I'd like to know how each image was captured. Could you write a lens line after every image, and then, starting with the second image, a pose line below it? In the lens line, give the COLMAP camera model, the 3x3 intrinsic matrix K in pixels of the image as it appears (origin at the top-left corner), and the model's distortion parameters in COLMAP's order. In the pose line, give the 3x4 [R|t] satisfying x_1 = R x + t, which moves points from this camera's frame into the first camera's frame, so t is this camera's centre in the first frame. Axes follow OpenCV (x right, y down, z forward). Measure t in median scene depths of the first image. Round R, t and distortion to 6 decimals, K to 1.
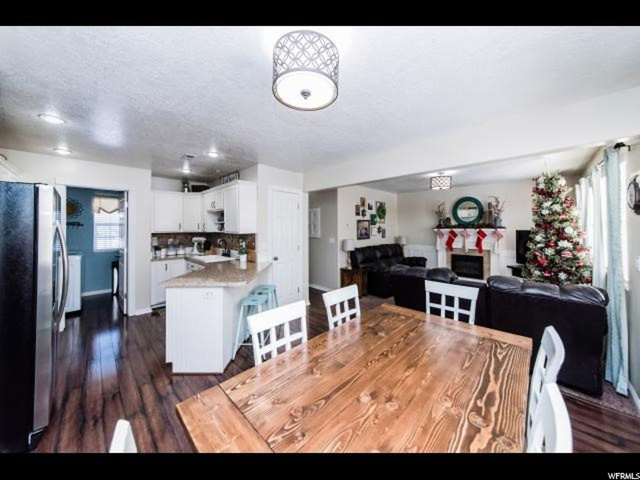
lens RADIAL K [[229.7, 0, 321.1], [0, 229.7, 220.6], [0, 0, 1]] dist [-0.000587, -0.000058]
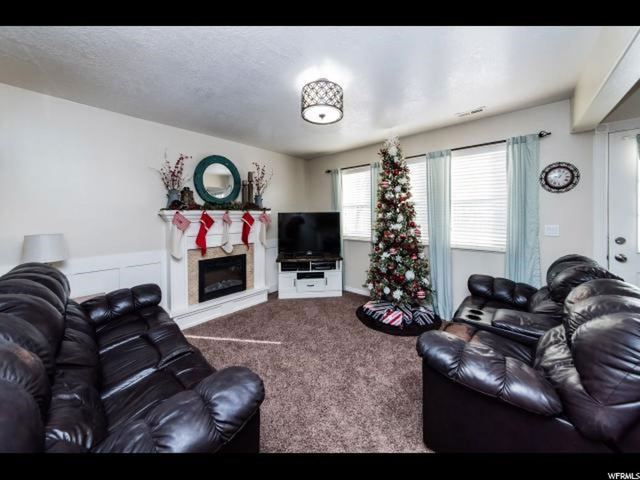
lens RADIAL K [[229.7, 0, 321.1], [0, 229.7, 220.6], [0, 0, 1]] dist [-0.000587, -0.000058]
pose [[-0.065431, -0.023057, 0.997591, 0.039473], [-0.014678, 0.999647, 0.022142, 0.044253], [-0.997749, -0.013194, -0.065747, 0.799048]]
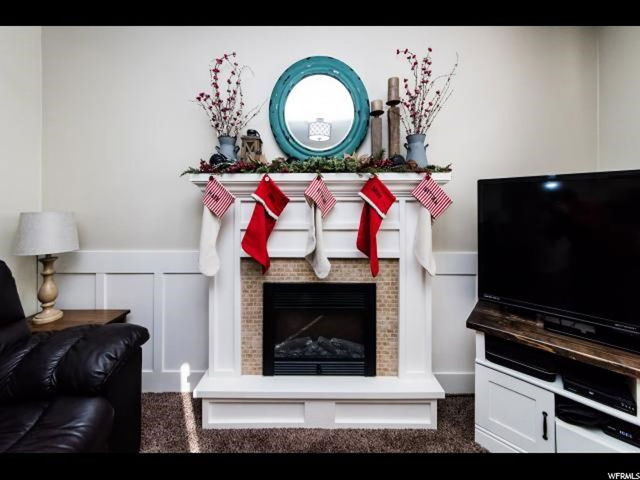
lens RADIAL K [[238.4, 0, 319.7], [0, 238.4, 203.5], [0, 0, 1]] dist [-0.000170, -0.000048]
pose [[0.709399, 0.007882, 0.704763, 0.454808], [-0.017294, 0.999831, 0.006225, 0.064861], [-0.704594, -0.016604, 0.709416, 0.822918]]
